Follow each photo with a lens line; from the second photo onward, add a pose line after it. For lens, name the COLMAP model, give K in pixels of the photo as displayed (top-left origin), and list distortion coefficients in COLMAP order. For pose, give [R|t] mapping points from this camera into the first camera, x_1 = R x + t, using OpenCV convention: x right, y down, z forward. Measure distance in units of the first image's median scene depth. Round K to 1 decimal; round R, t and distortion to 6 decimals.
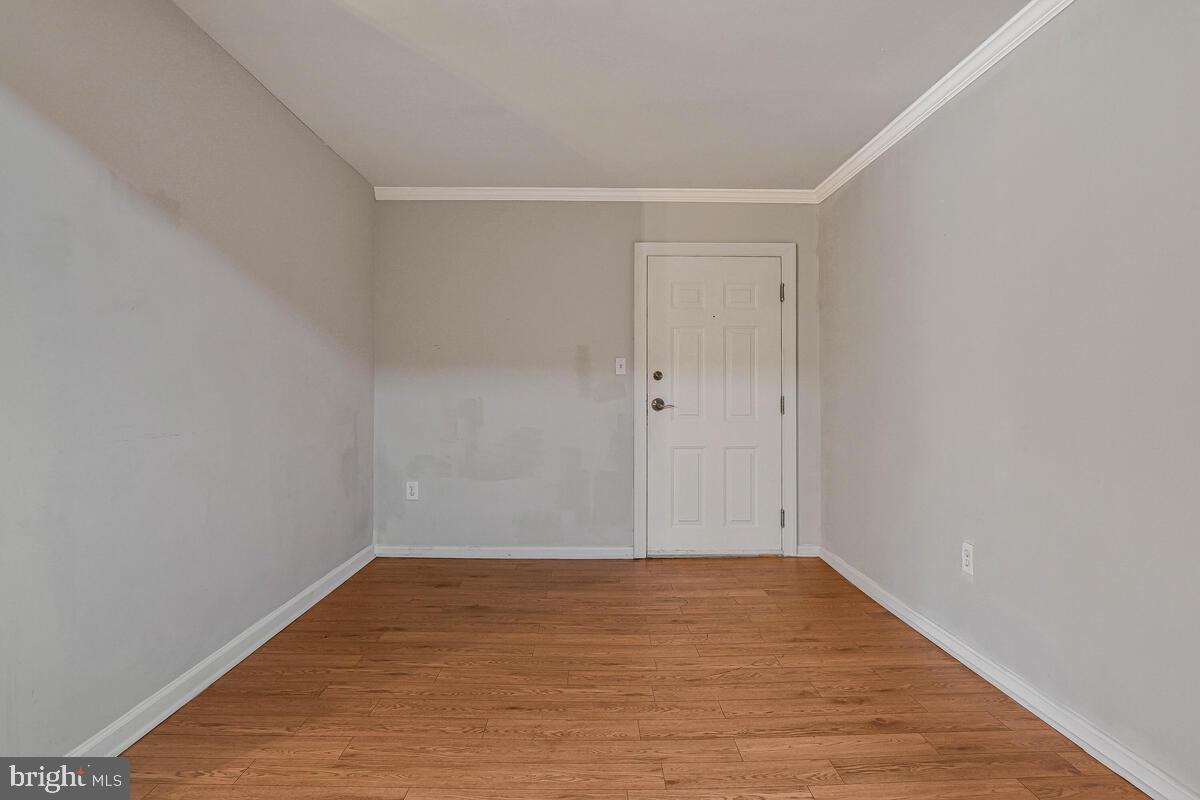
lens RADIAL K [[611.7, 0, 594.6], [0, 611.7, 390.7], [0, 0, 1]] dist [-0.018284, -0.006520]
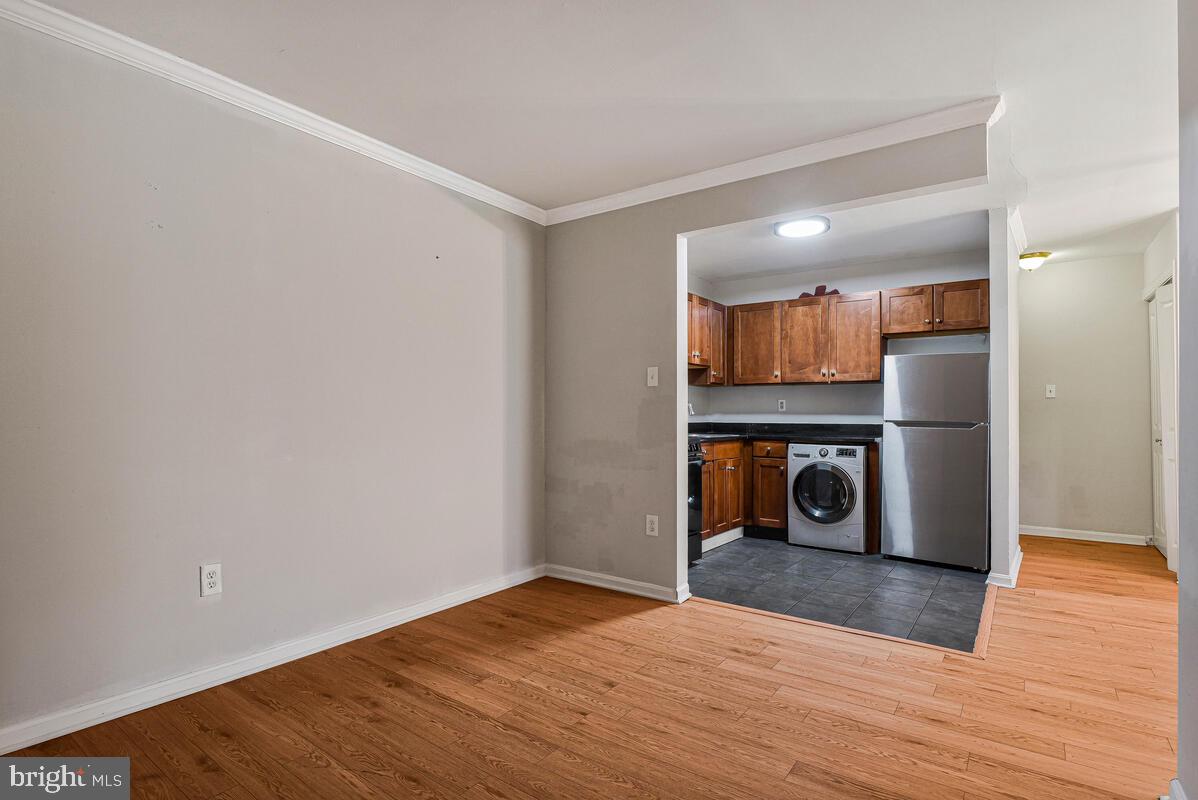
lens RADIAL K [[610.7, 0, 596.5], [0, 610.7, 414.5], [0, 0, 1]] dist [-0.018284, -0.006520]
pose [[-0.809141, -0.005376, 0.587590, -0.402485], [-0.006380, 0.999980, 0.000364, 0.005589], [-0.587580, -0.003454, -0.809159, 1.252391]]
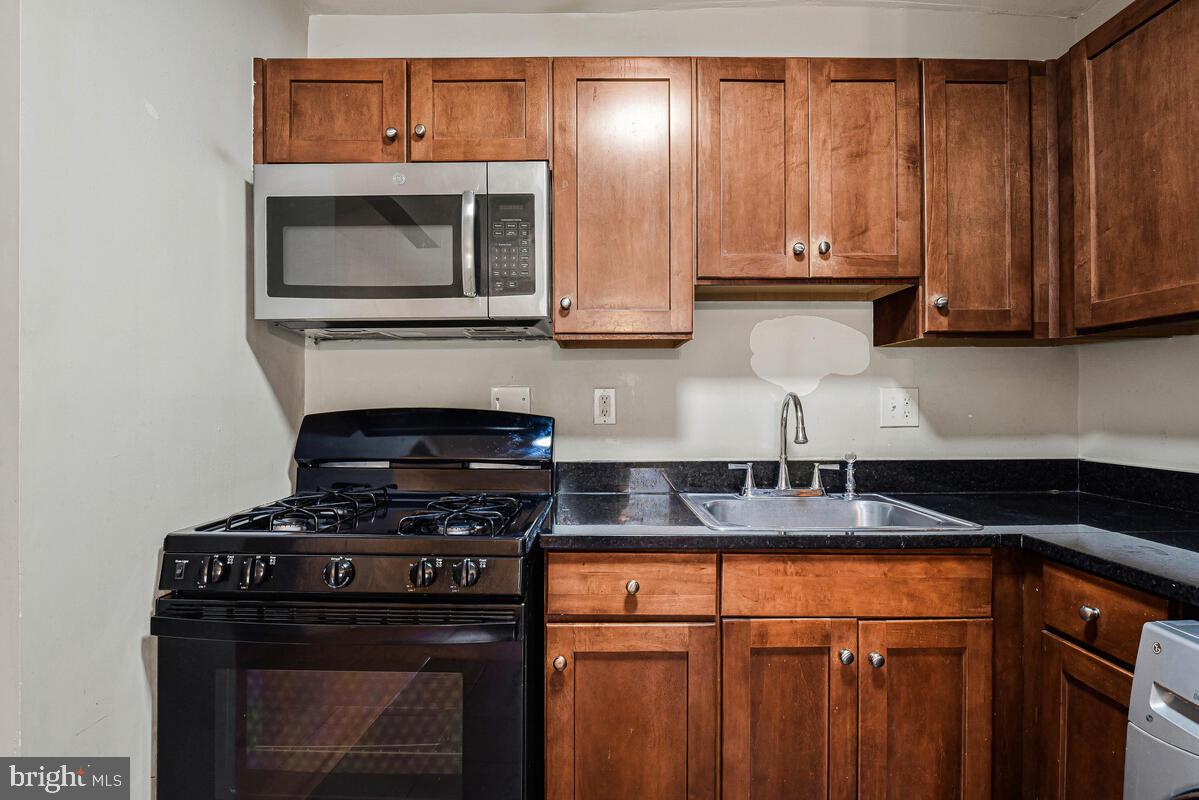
lens RADIAL K [[640.1, 0, 604.4], [0, 640.1, 402.9], [0, 0, 1]] dist [-0.013634, -0.003279]
pose [[0.001915, -0.001217, 0.999997, -0.157364], [0.003095, 0.999994, 0.001211, -0.033356], [-0.999993, 0.003093, 0.001919, -0.234761]]
